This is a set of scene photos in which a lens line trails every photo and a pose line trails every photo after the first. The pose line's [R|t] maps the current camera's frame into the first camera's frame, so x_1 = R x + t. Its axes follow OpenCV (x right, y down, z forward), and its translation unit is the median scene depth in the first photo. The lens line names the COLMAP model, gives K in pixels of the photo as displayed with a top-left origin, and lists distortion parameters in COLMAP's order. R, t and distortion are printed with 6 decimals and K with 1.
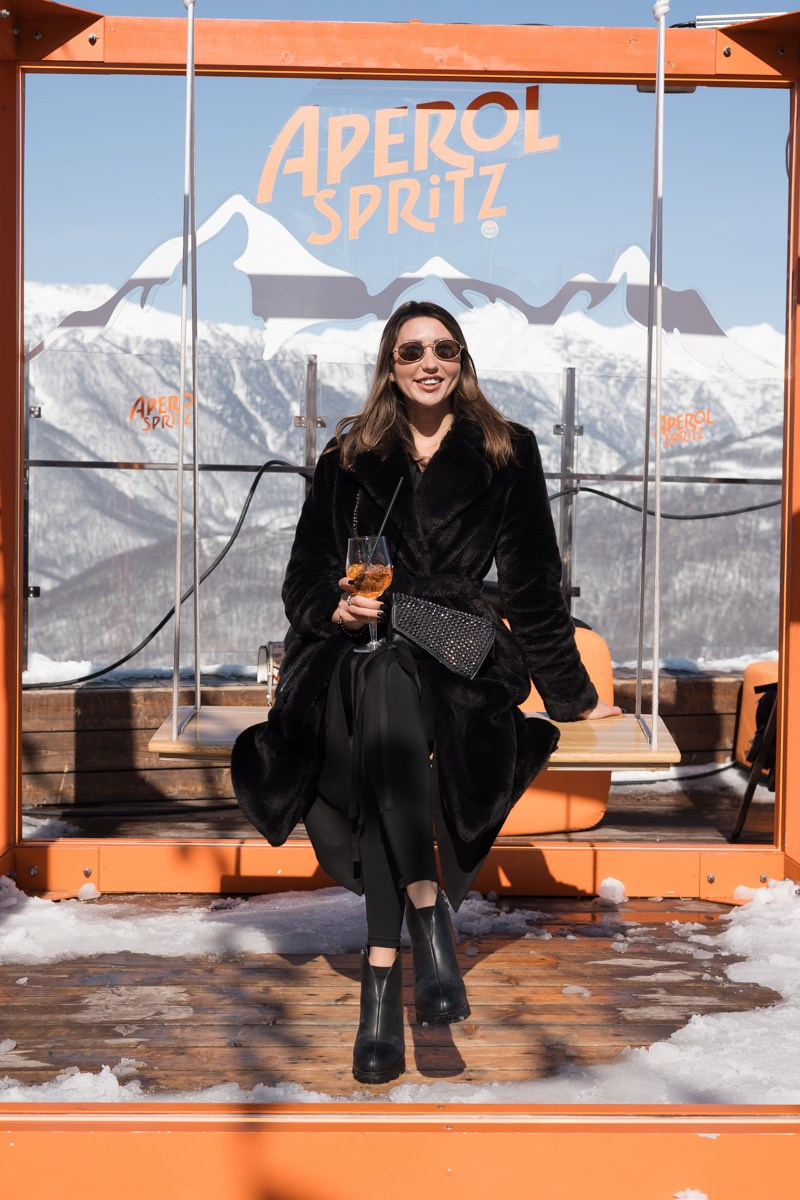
lens RADIAL K [[1742.0, 0, 399.4], [0, 1742.0, 646.1], [0, 0, 1]] dist [-0.025803, 0.012473]
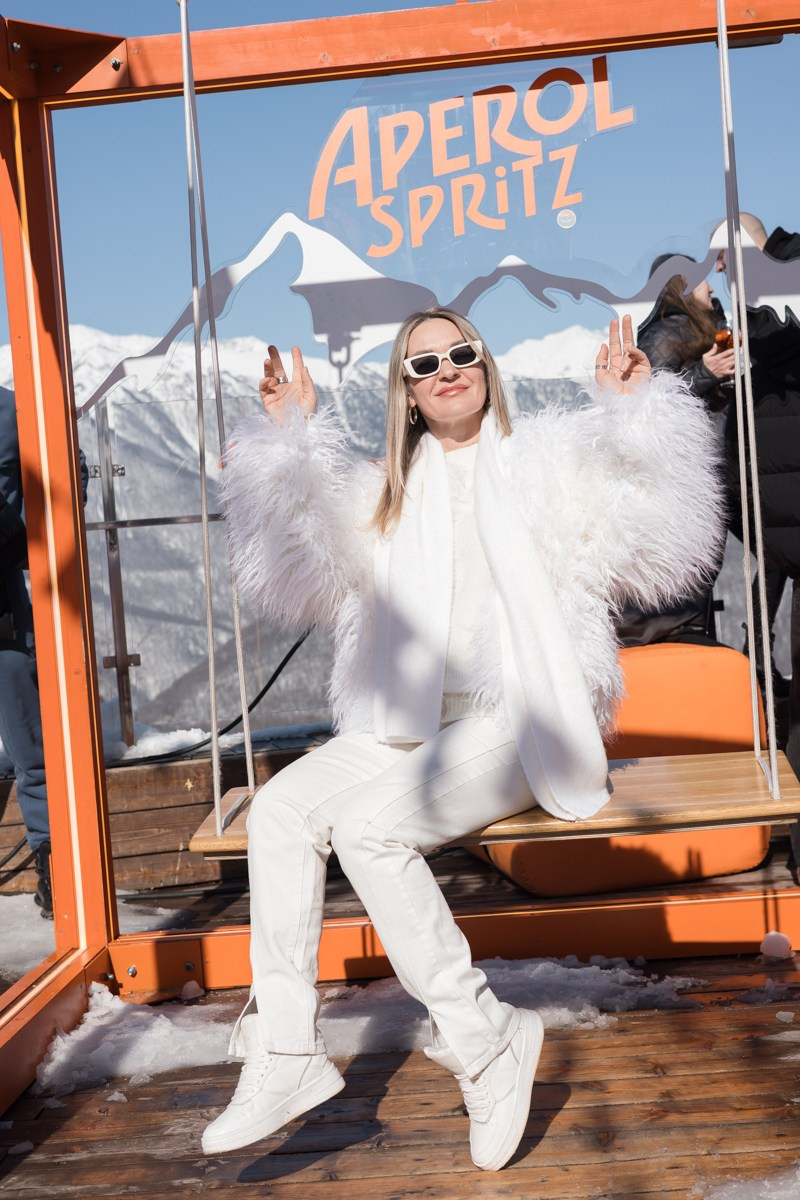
lens RADIAL K [[1749.0, 0, 400.0], [0, 1749.0, 600.0], [0, 0, 1]] dist [-0.000123, -0.084571]
pose [[0.990636, -0.093909, -0.099106, 0.037771], [0.089608, 0.994868, -0.046998, -0.008169], [0.103011, 0.037678, 0.993966, 0.097888]]
